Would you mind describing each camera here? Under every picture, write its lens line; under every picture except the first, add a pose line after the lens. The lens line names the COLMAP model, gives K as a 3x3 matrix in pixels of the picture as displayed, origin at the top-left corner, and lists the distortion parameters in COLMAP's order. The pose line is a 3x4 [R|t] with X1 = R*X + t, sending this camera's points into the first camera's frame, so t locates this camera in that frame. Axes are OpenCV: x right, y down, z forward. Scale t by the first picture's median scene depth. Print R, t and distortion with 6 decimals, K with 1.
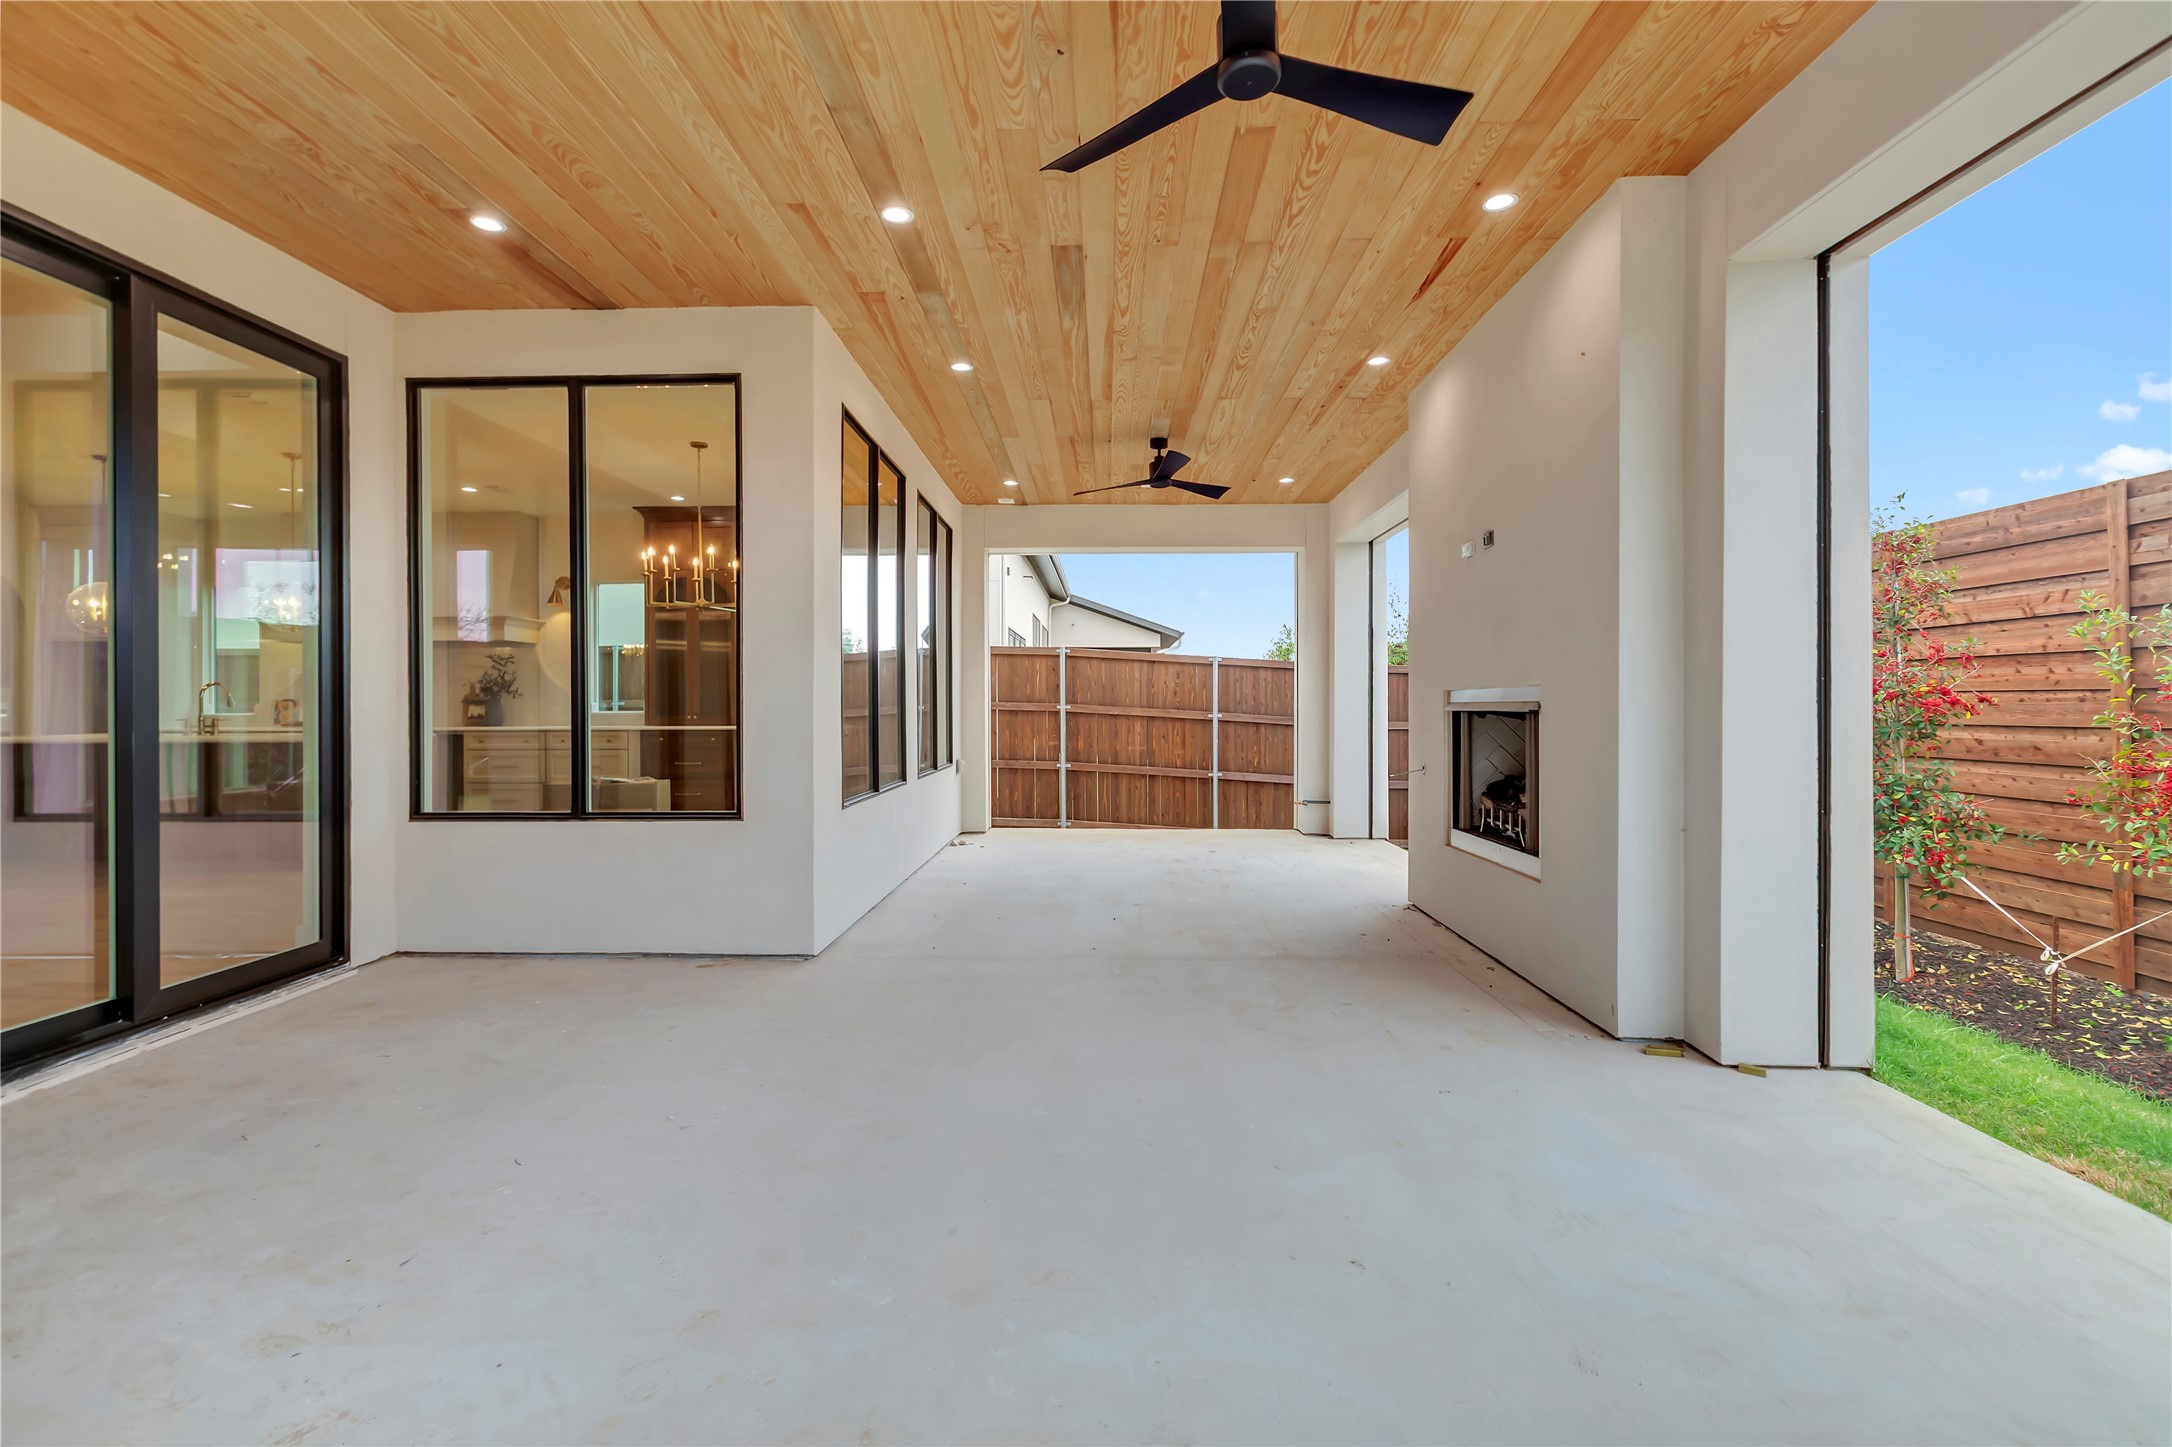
lens RADIAL K [[966.0, 0, 1087.8], [0, 966.0, 712.0], [0, 0, 1]] dist [-0.009982, 0.000085]
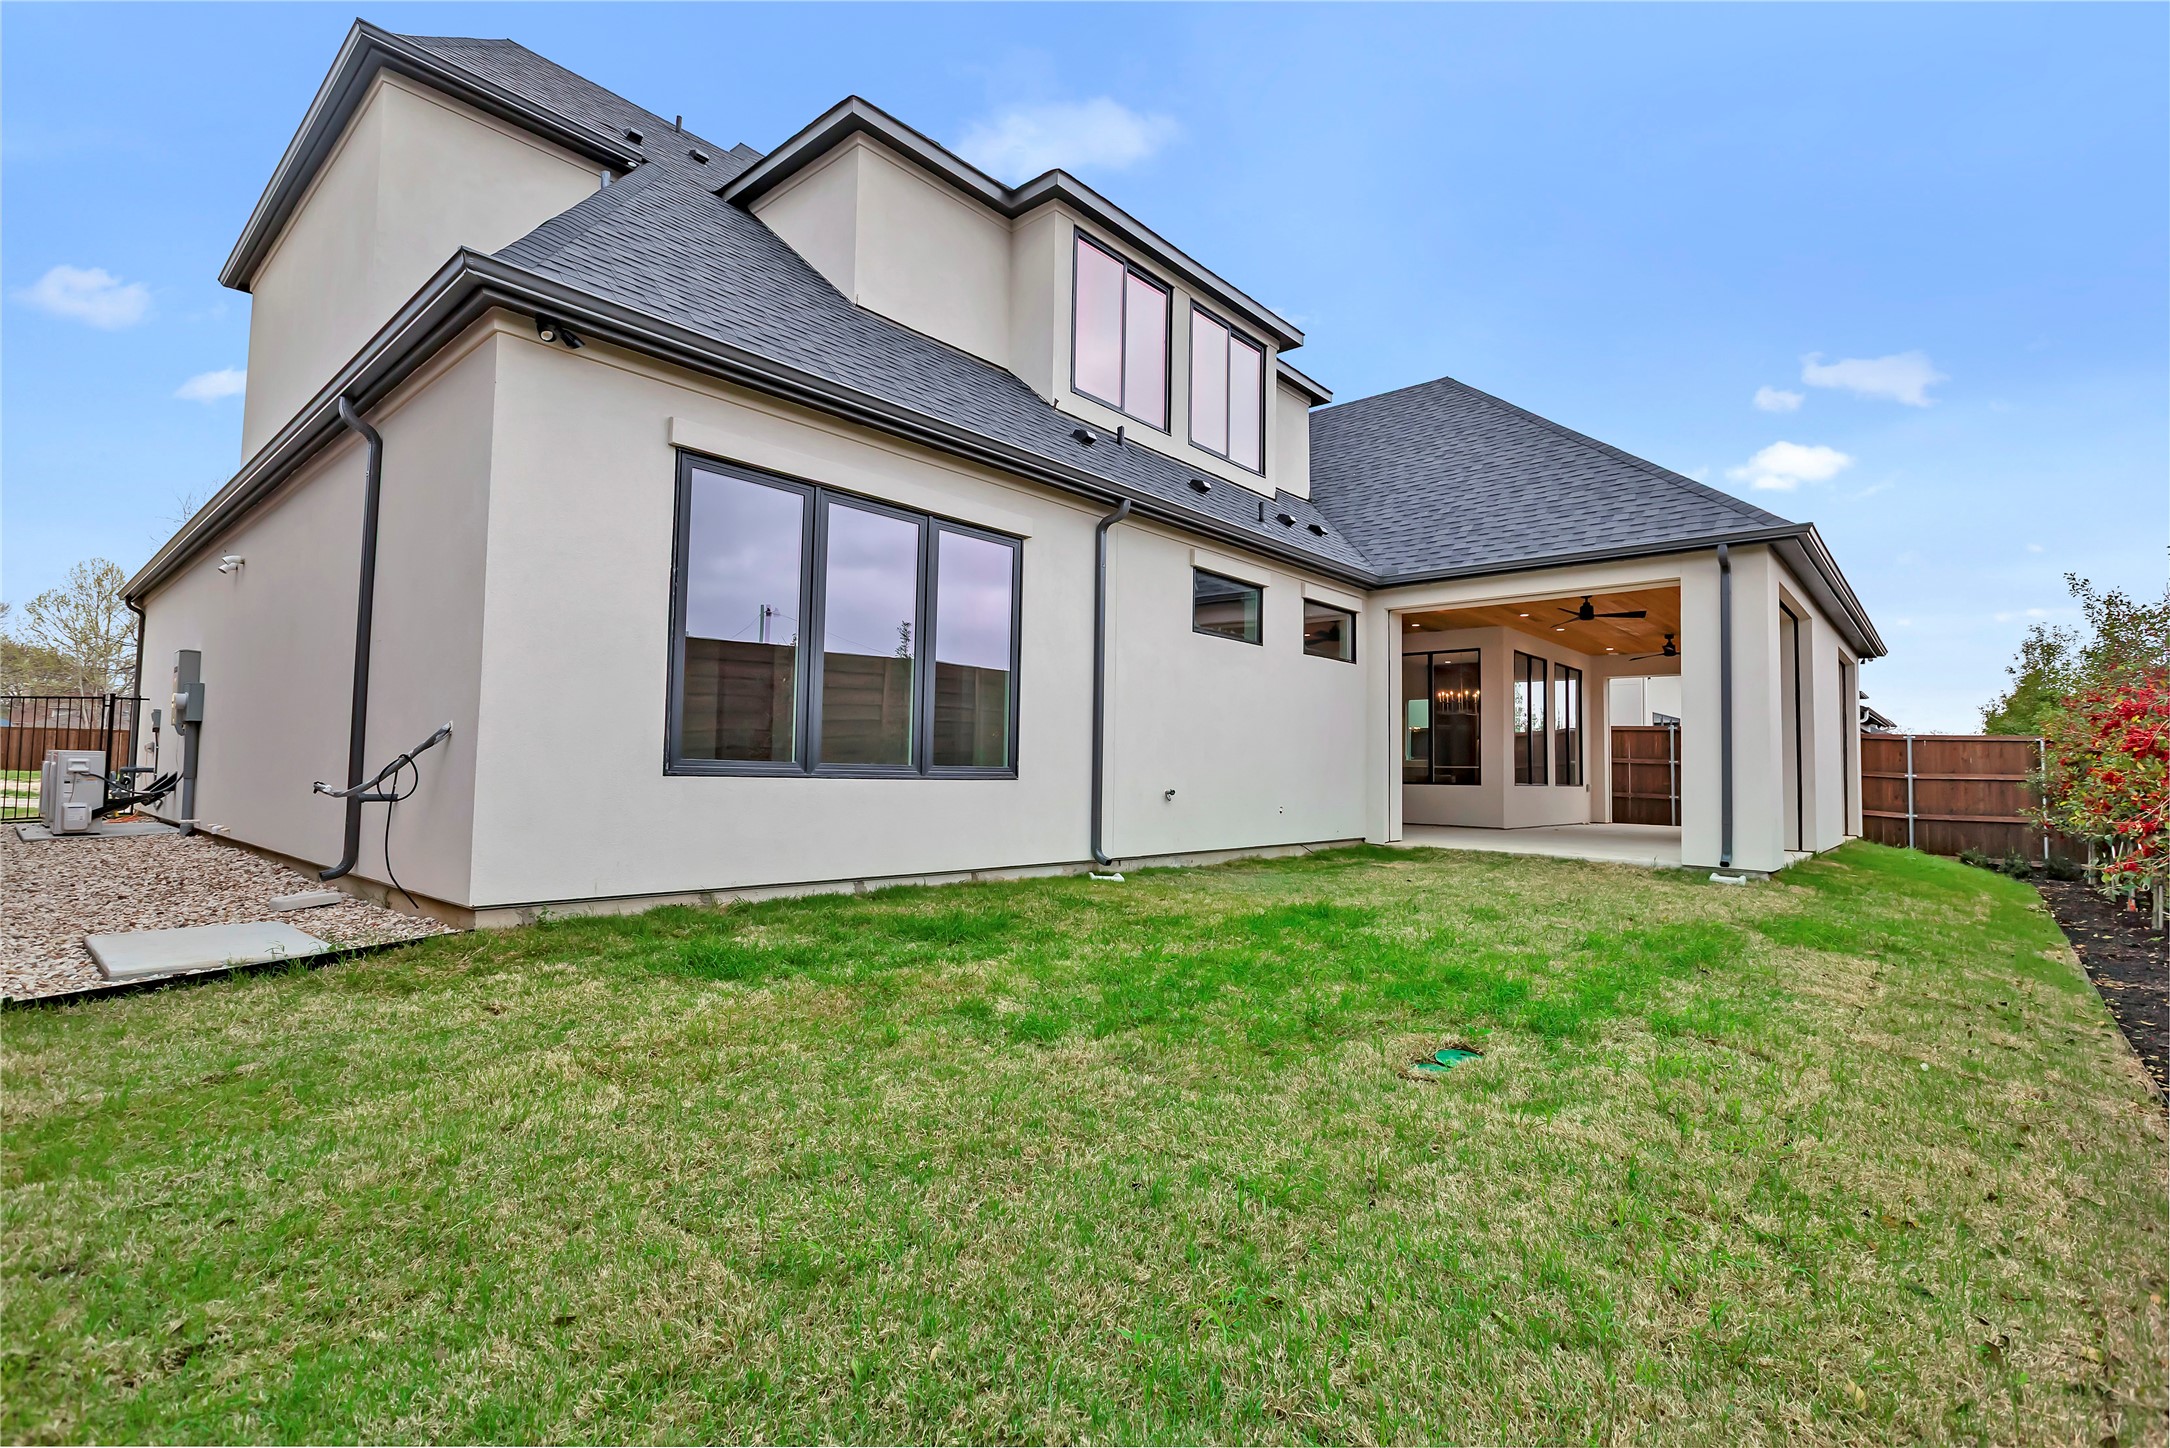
lens RADIAL K [[969.5, 0, 1085.0], [0, 969.5, 724.0], [0, 0, 1]] dist [0.004659, 0.000293]
pose [[0.755673, -0.008820, -0.654889, 0.608750], [-0.031974, 0.998220, -0.050339, 0.092293], [0.654168, 0.058979, 0.754046, -1.837417]]
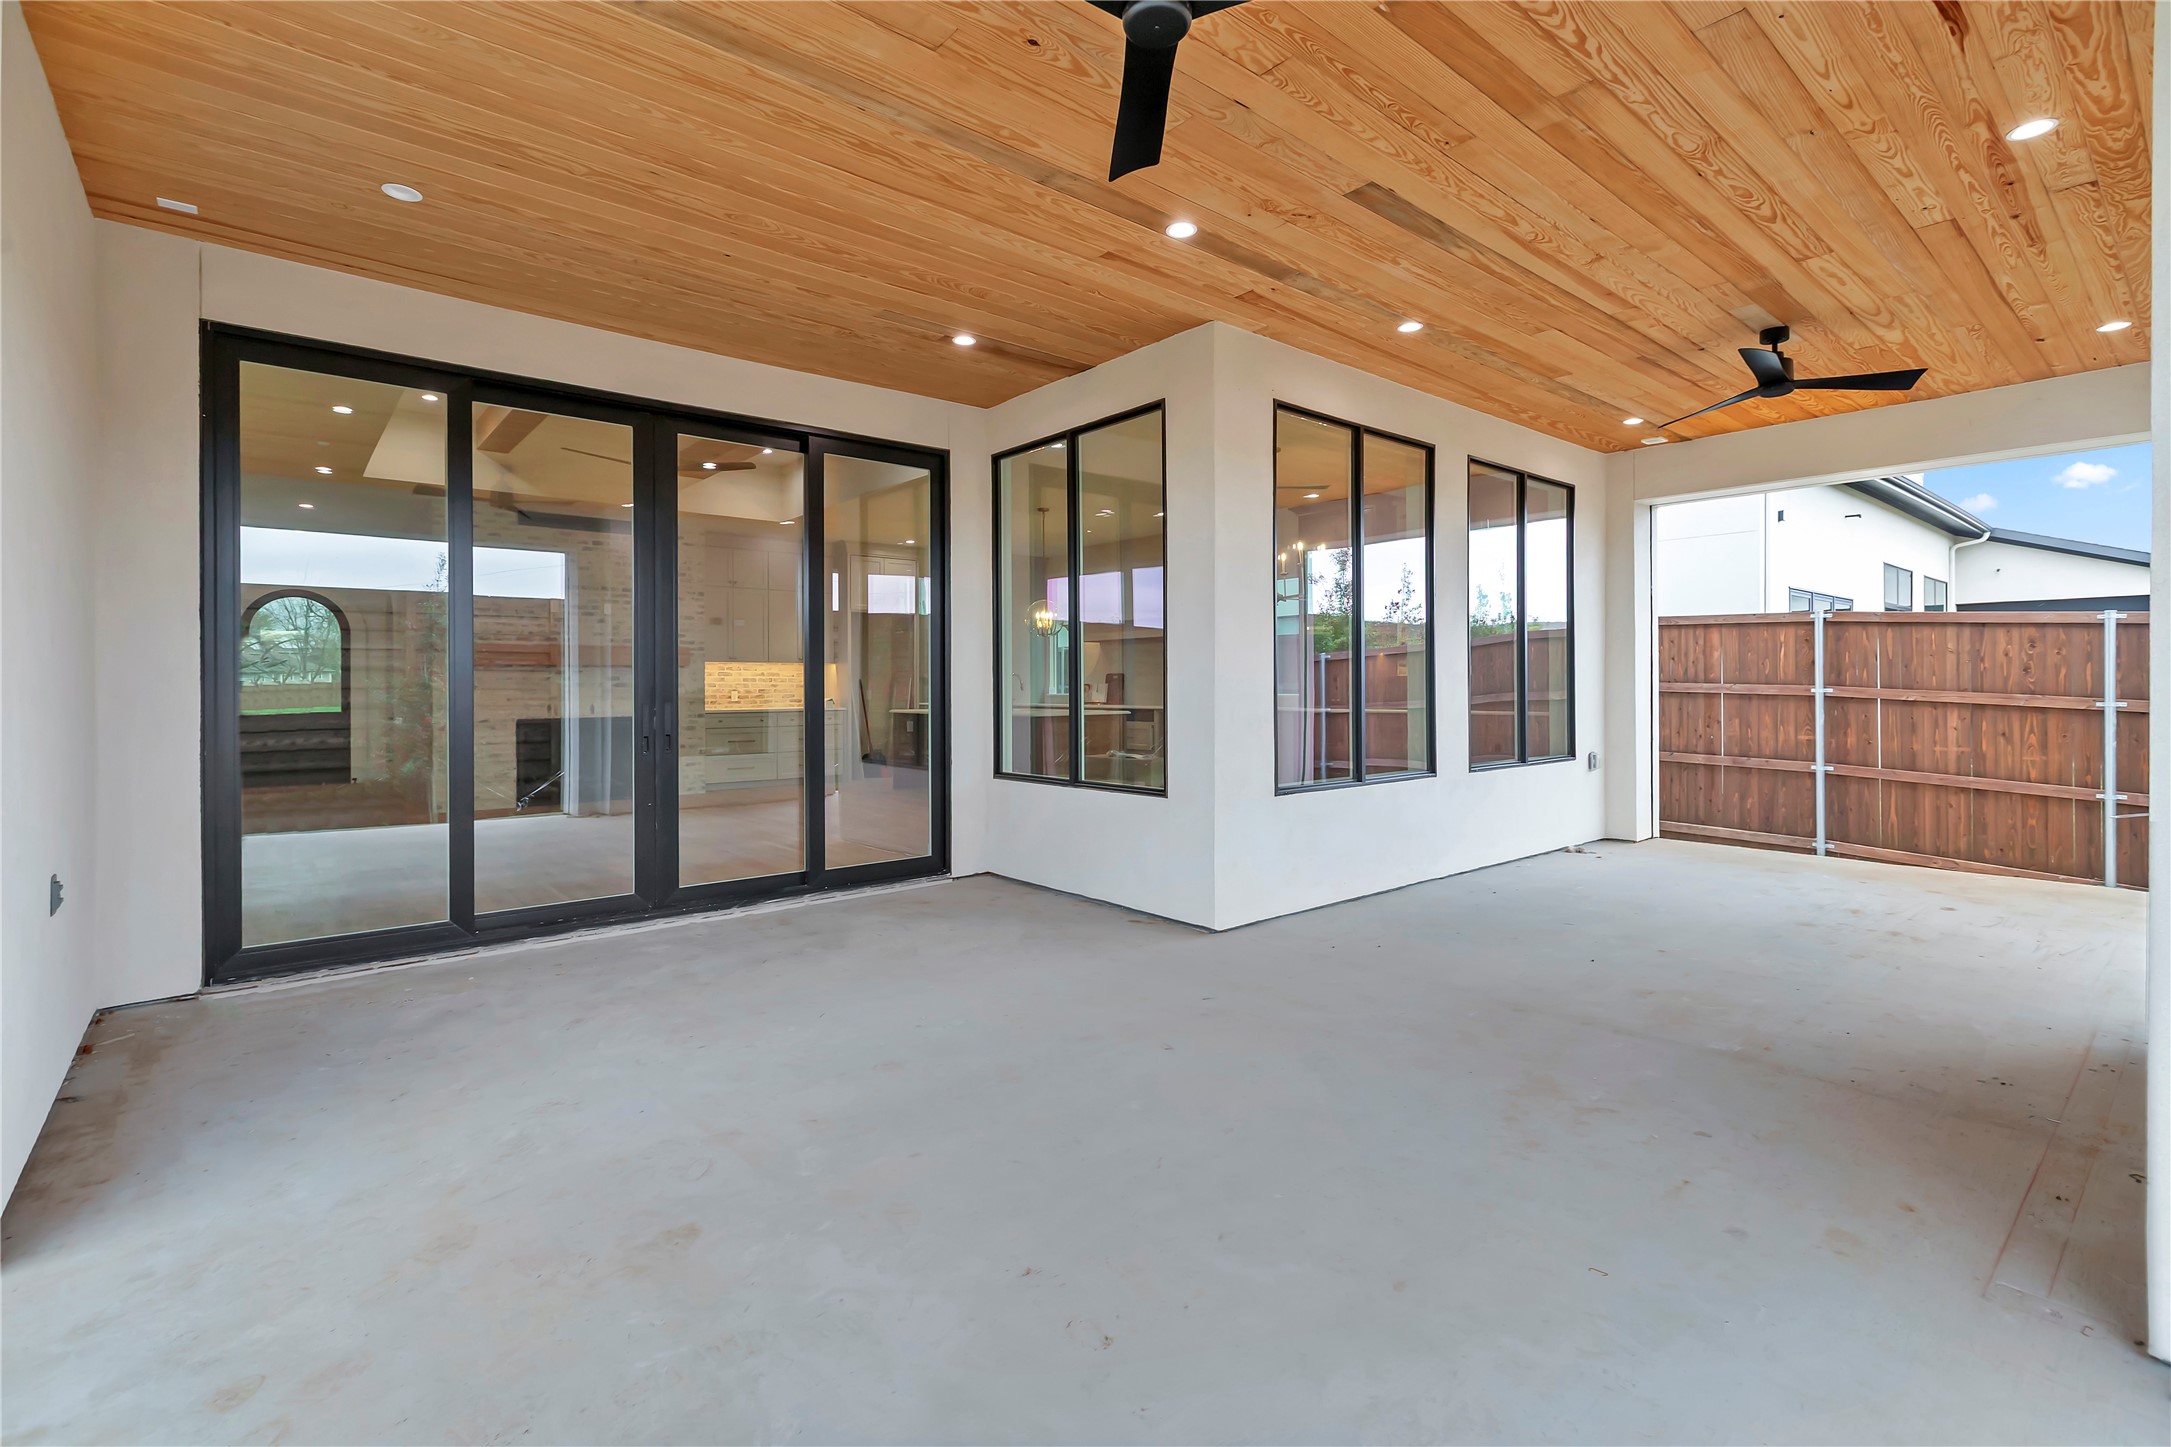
lens RADIAL K [[980.1, 0, 1084.7], [0, 980.1, 694.5], [0, 0, 1]] dist [-0.011378, 0.000439]
pose [[0.657572, 0.005677, -0.753370, 0.341415], [-0.001483, 0.999979, 0.006241, -0.011385], [0.753390, -0.002986, 0.657567, 0.140669]]
